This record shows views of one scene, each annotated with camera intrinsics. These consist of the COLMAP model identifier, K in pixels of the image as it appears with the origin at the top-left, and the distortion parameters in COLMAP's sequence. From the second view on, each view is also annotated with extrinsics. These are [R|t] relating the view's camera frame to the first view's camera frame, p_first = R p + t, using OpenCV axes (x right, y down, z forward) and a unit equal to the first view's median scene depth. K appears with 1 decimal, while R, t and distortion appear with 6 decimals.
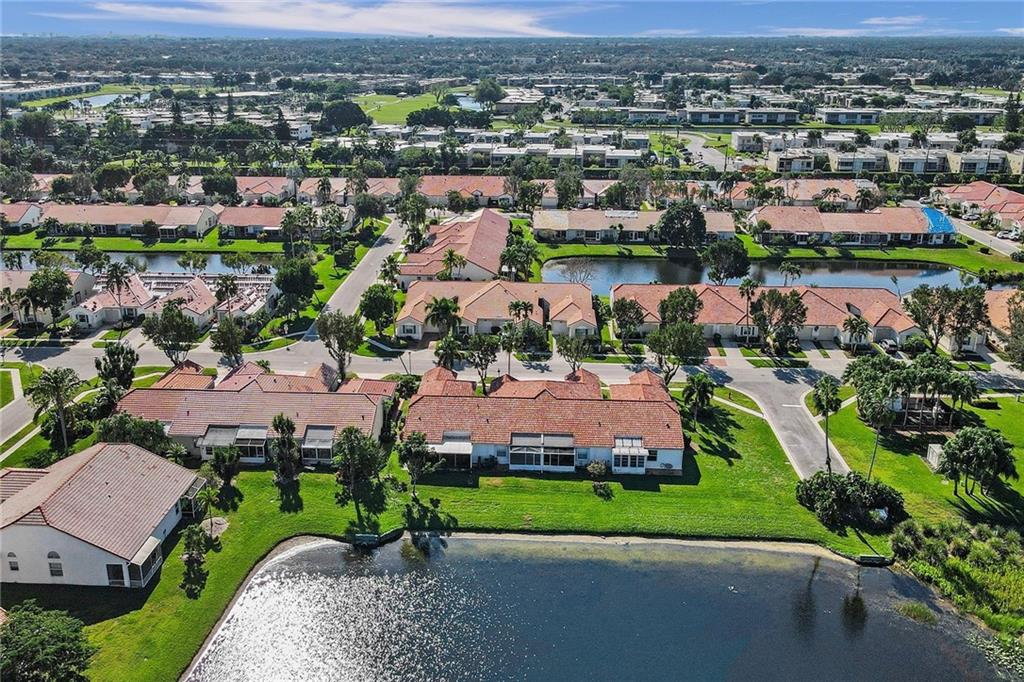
lens RADIAL K [[789.6, 0, 497.4], [0, 789.6, 343.1], [0, 0, 1]] dist [-0.001855, 0.004203]
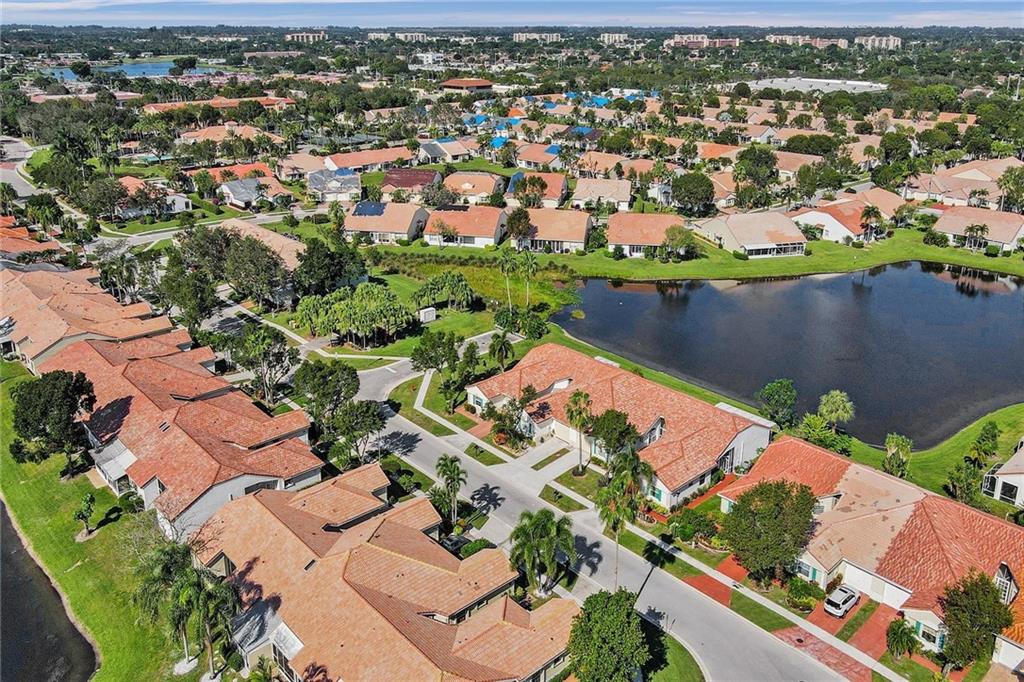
lens RADIAL K [[813.0, 0, 489.6], [0, 813.0, 292.1], [0, 0, 1]] dist [-0.004104, 0.002300]
pose [[-0.702506, -0.223045, 0.675823, -0.390649], [0.262348, 0.801580, 0.537255, -0.494811], [-0.661558, 0.554725, -0.504599, 1.235659]]
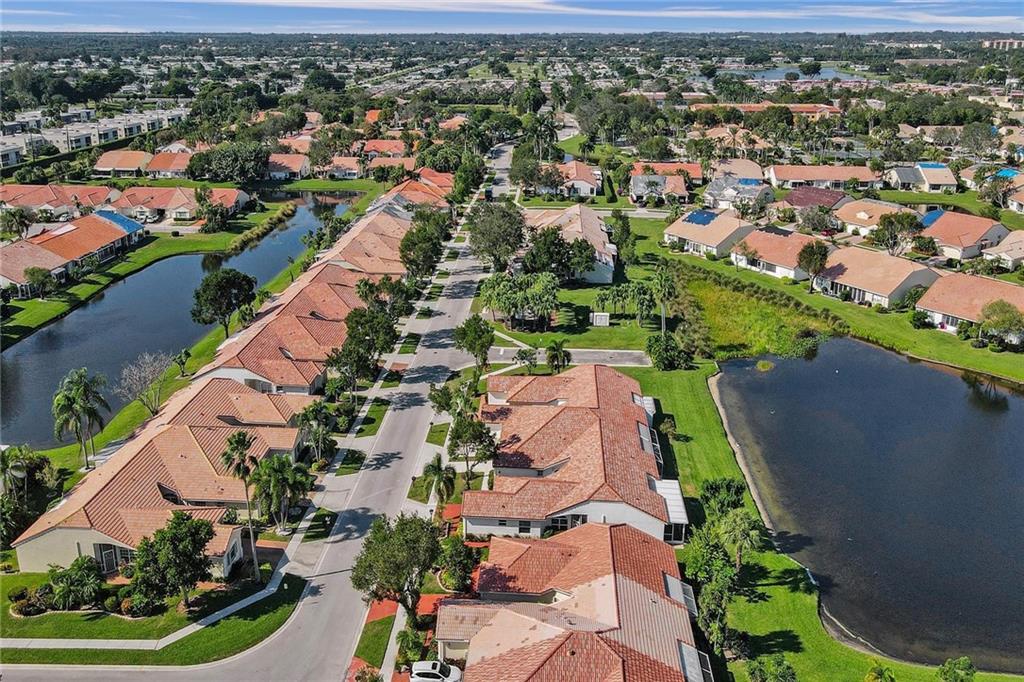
lens RADIAL K [[813.0, 0, 489.6], [0, 813.0, 292.1], [0, 0, 1]] dist [-0.004104, 0.002300]
pose [[0.026134, -0.308302, 0.950930, -0.630926], [0.367410, 0.887638, 0.277684, -0.289411], [-0.929692, 0.342124, 0.136471, 0.724254]]
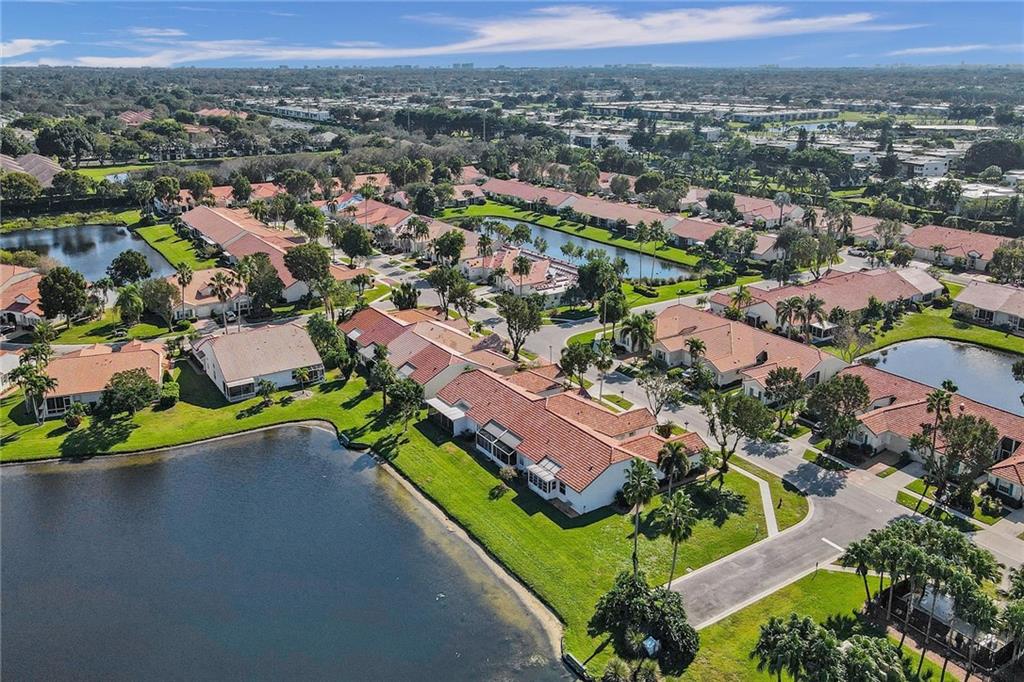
lens RADIAL K [[798.7, 0, 494.5], [0, 798.7, 340.8], [0, 0, 1]] dist [-0.050112, 0.121002]
pose [[0.590878, 0.266640, -0.761424, 0.624613], [-0.295411, 0.949764, 0.103351, -0.079204], [0.750730, 0.163865, 0.639963, 0.202450]]
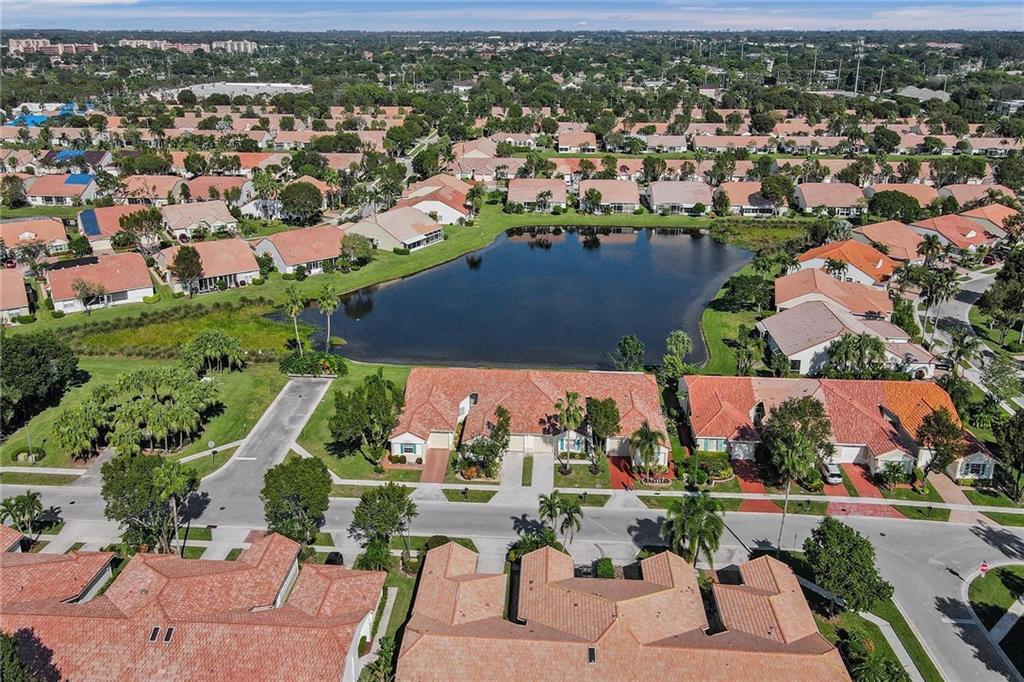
lens RADIAL K [[761.6, 0, 499.4], [0, 761.6, 359.6], [0, 0, 1]] dist [0.000794, 0.002363]
pose [[-0.999918, -0.002864, 0.012454, 0.069280], [0.006798, 0.705976, 0.708204, -0.526273], [-0.010821, 0.708230, -0.705898, 1.331772]]
